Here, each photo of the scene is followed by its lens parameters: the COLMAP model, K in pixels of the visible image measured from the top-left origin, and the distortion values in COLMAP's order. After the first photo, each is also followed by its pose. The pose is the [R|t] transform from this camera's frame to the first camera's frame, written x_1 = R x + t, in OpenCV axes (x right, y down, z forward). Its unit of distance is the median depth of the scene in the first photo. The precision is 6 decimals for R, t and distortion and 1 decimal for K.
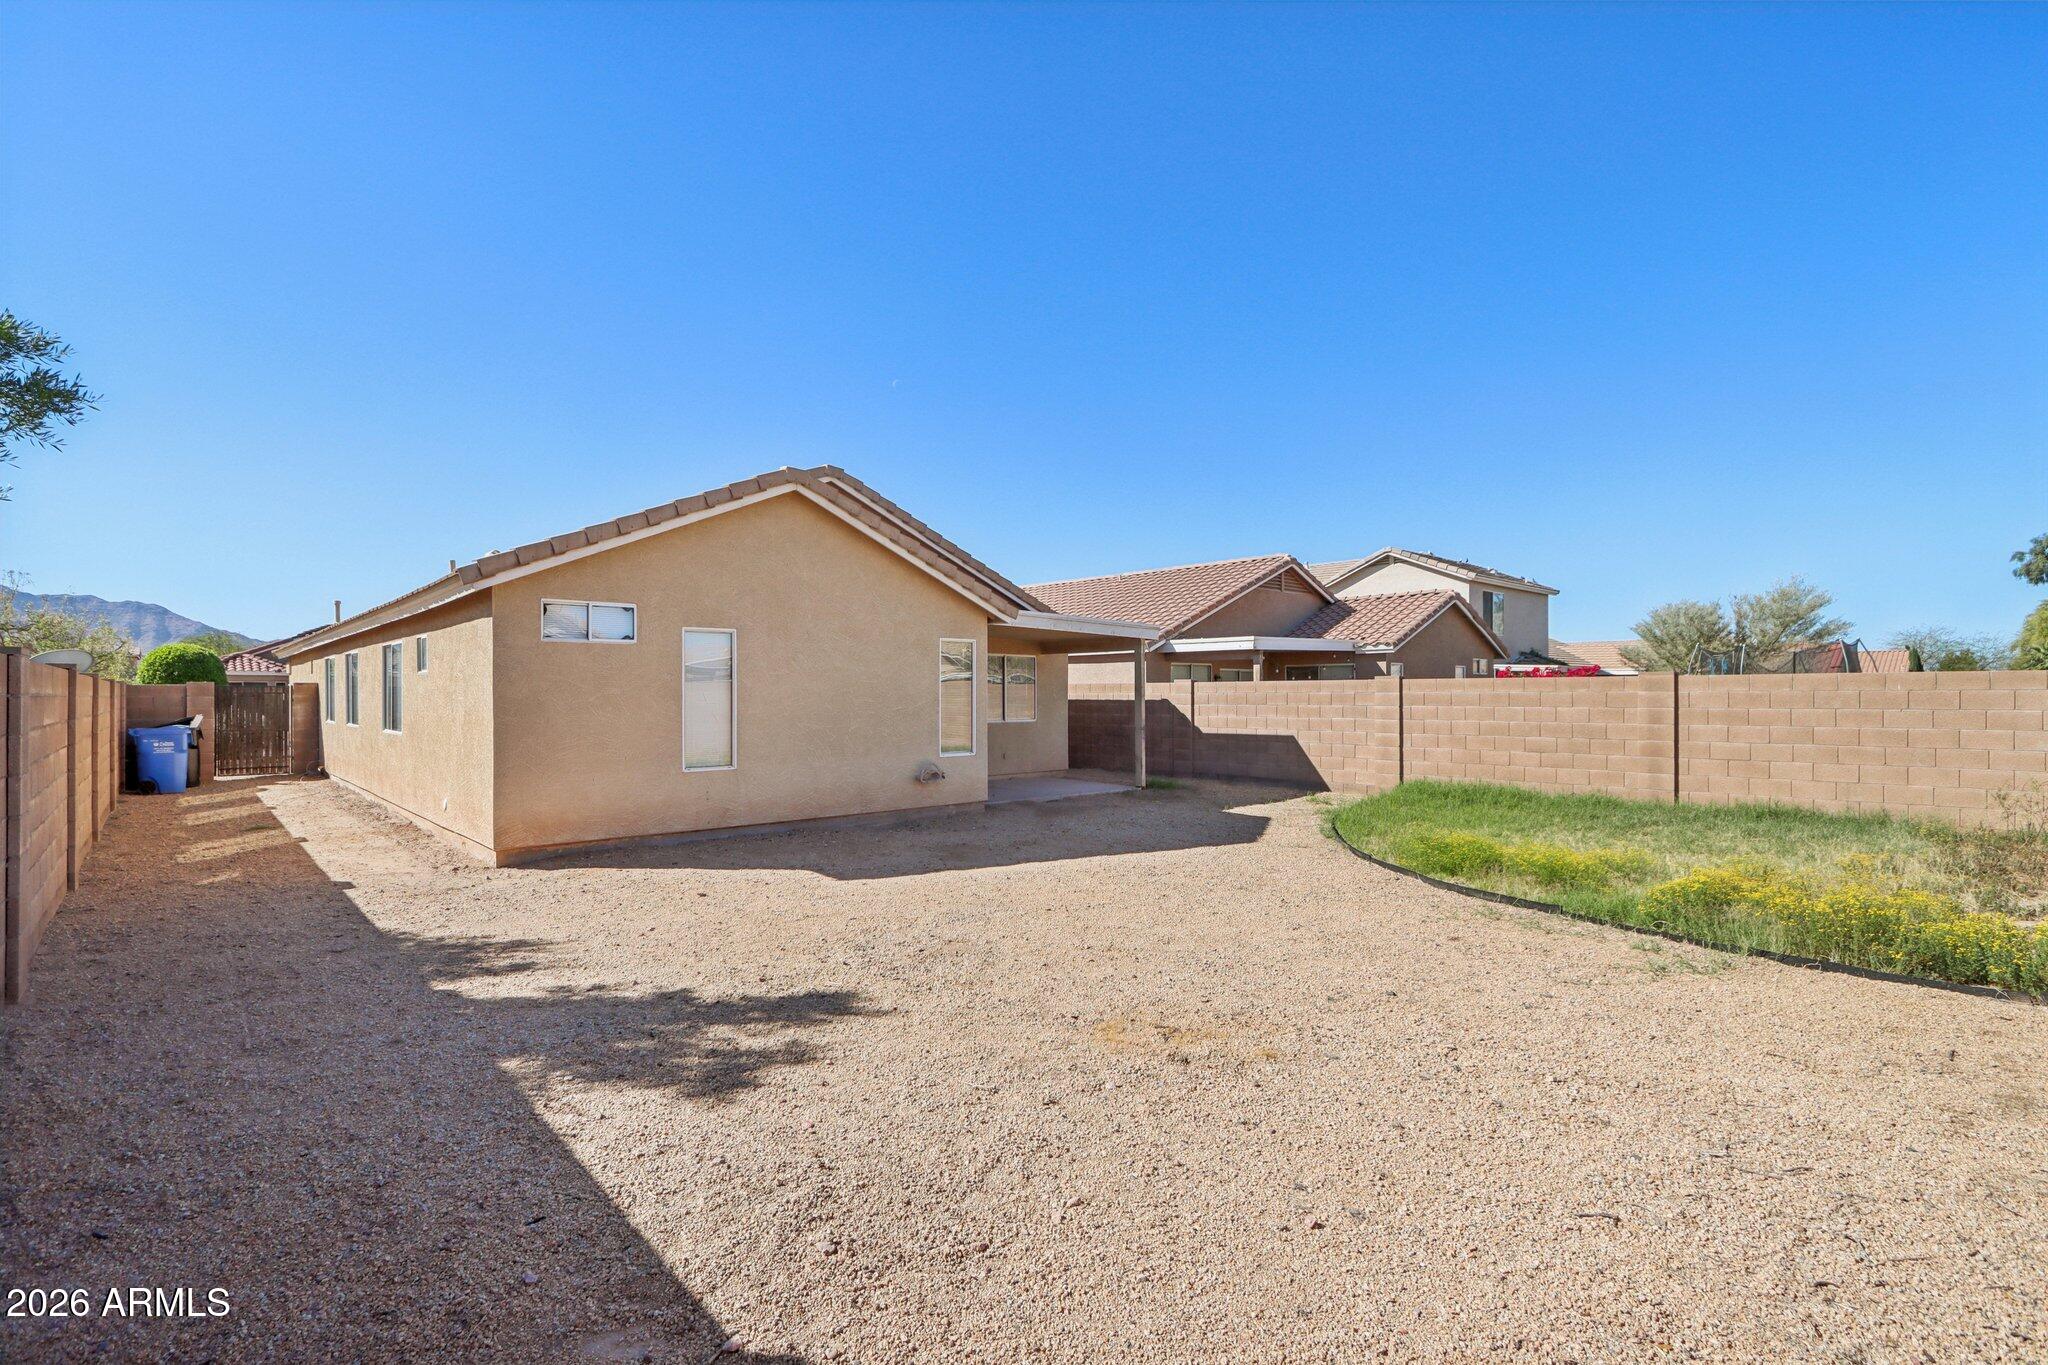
lens RADIAL K [[960.5, 0, 1022.8], [0, 960.5, 696.3], [0, 0, 1]] dist [-0.015990, 0.002242]
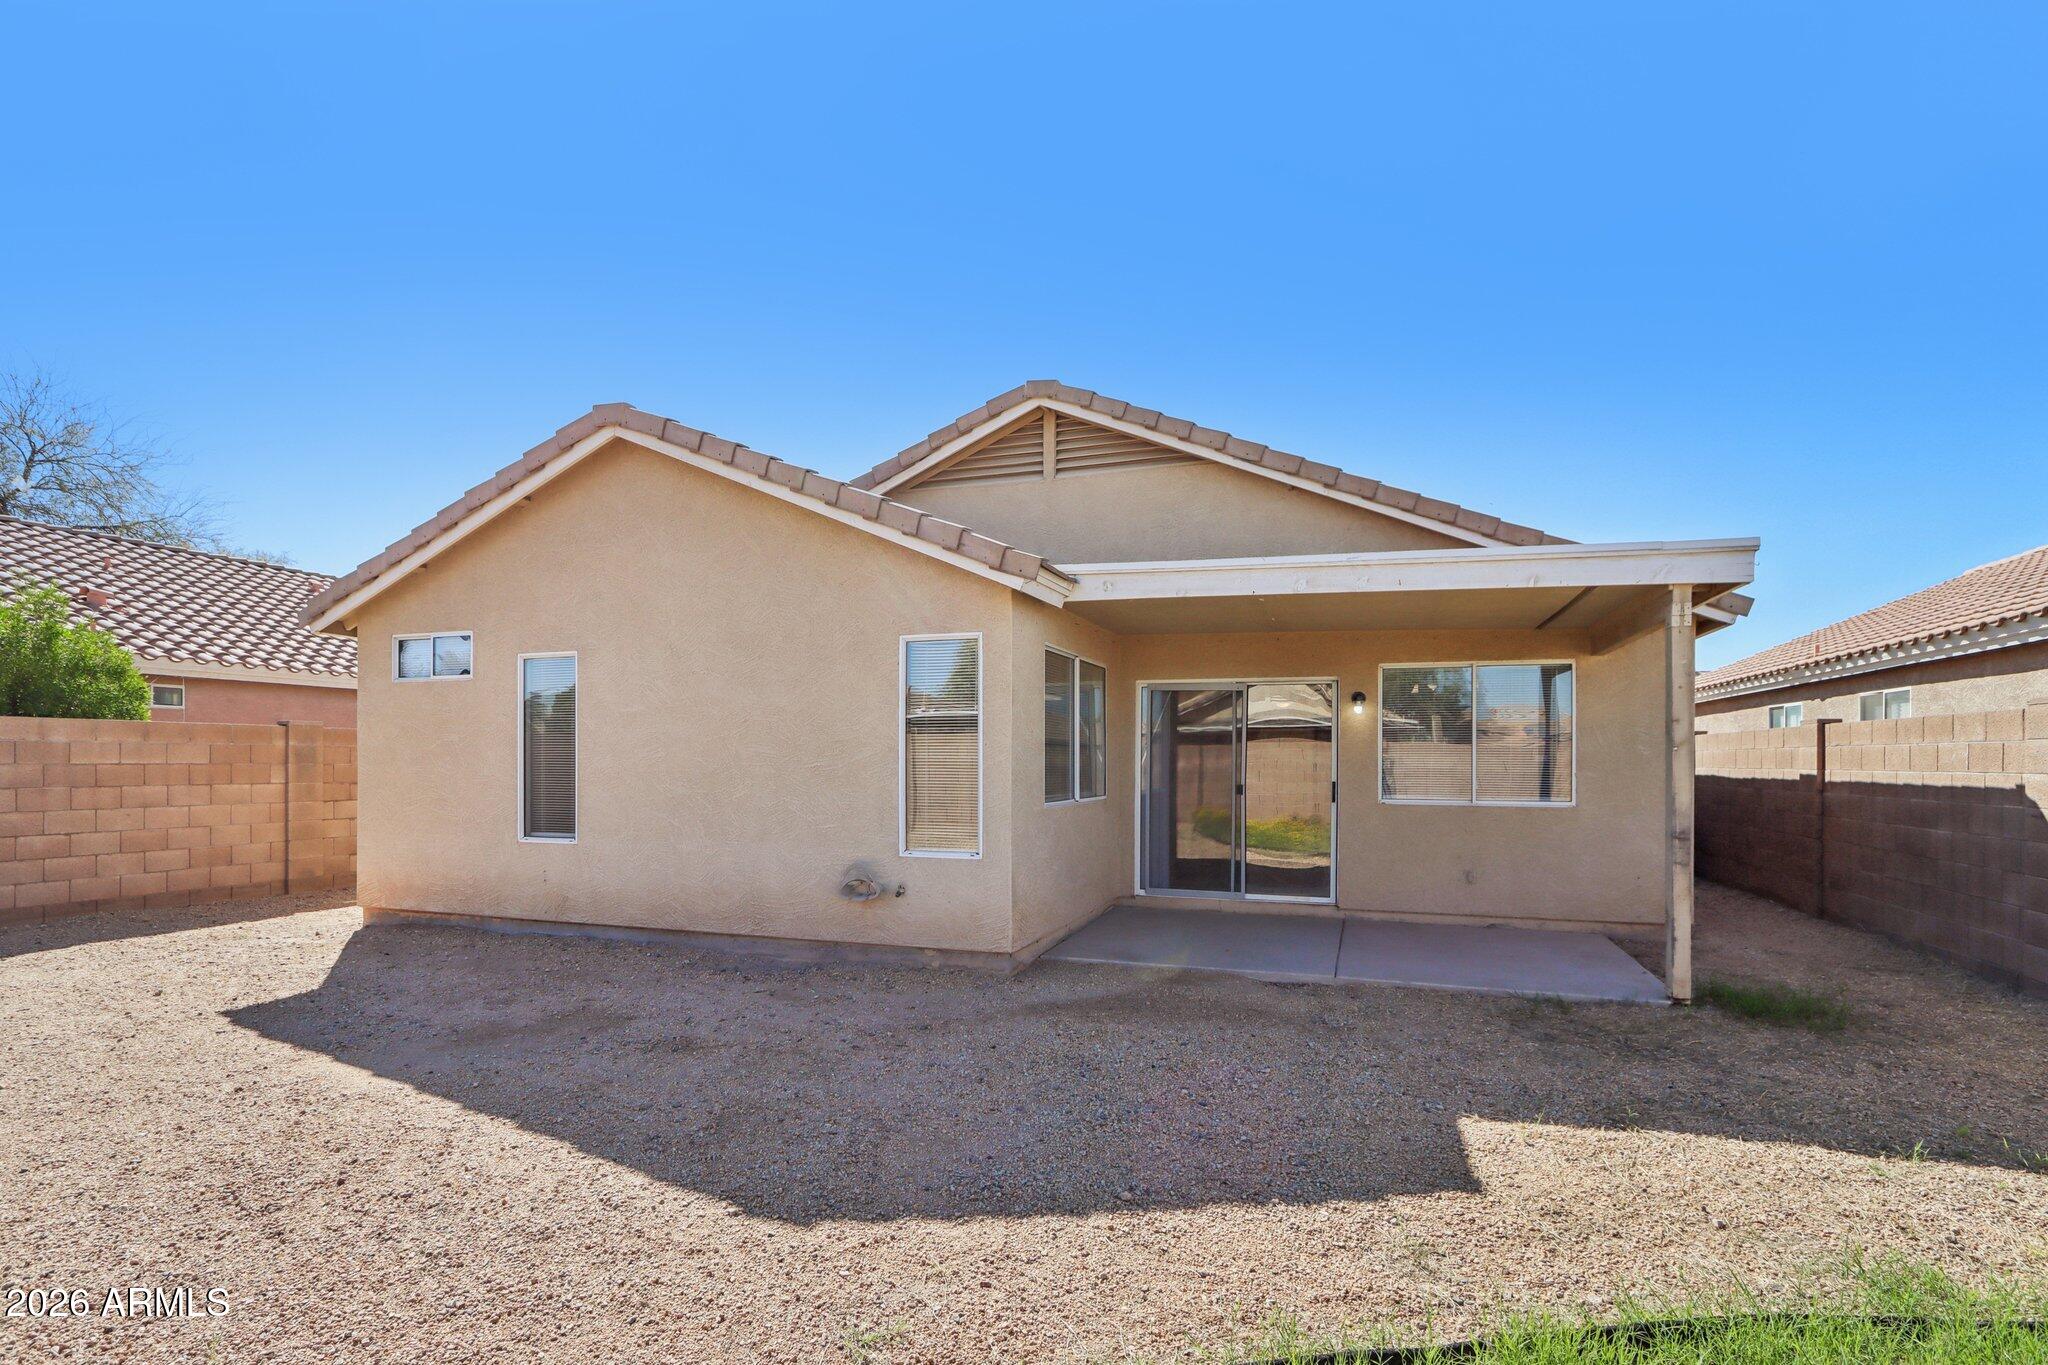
lens RADIAL K [[1039.4, 0, 1000.7], [0, 1039.4, 759.3], [0, 0, 1]] dist [-0.011524, -0.000905]
pose [[0.455029, 0.001371, -0.890476, 0.460646], [-0.005806, 0.999982, -0.001427, 0.009473], [0.890458, 0.005820, 0.455029, 0.785138]]
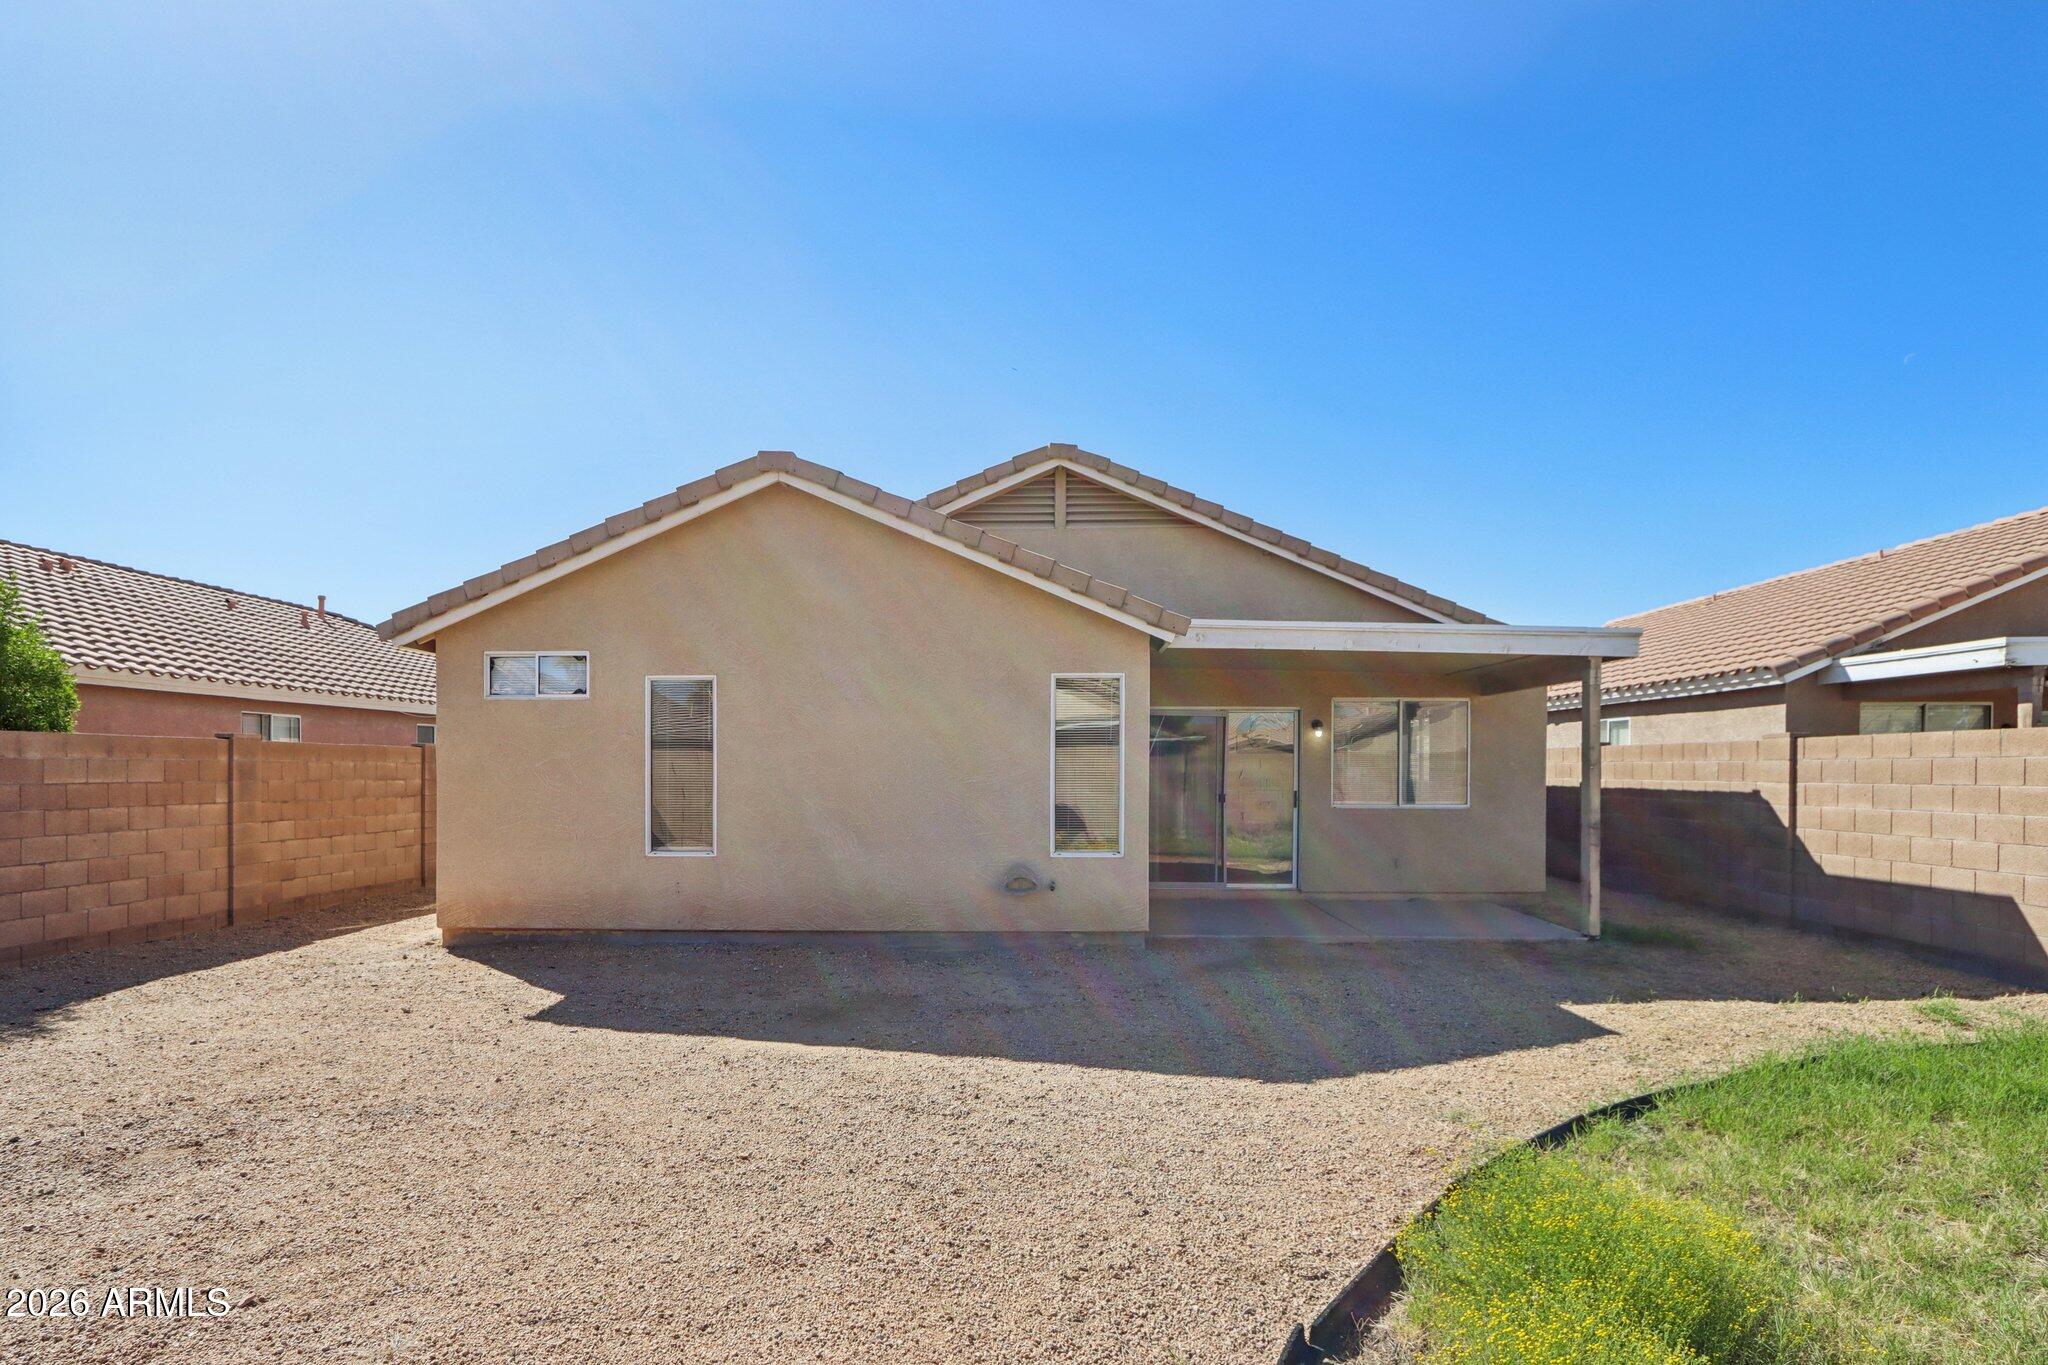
lens RADIAL K [[1109.0, 0, 1023.9], [0, 1109.0, 772.9], [0, 0, 1]] dist [-0.017110, 0.003555]
pose [[0.717393, 0.004677, -0.696653, 0.422993], [-0.003164, 0.999989, 0.003455, 0.004199], [0.696662, -0.000274, 0.717399, 0.450322]]
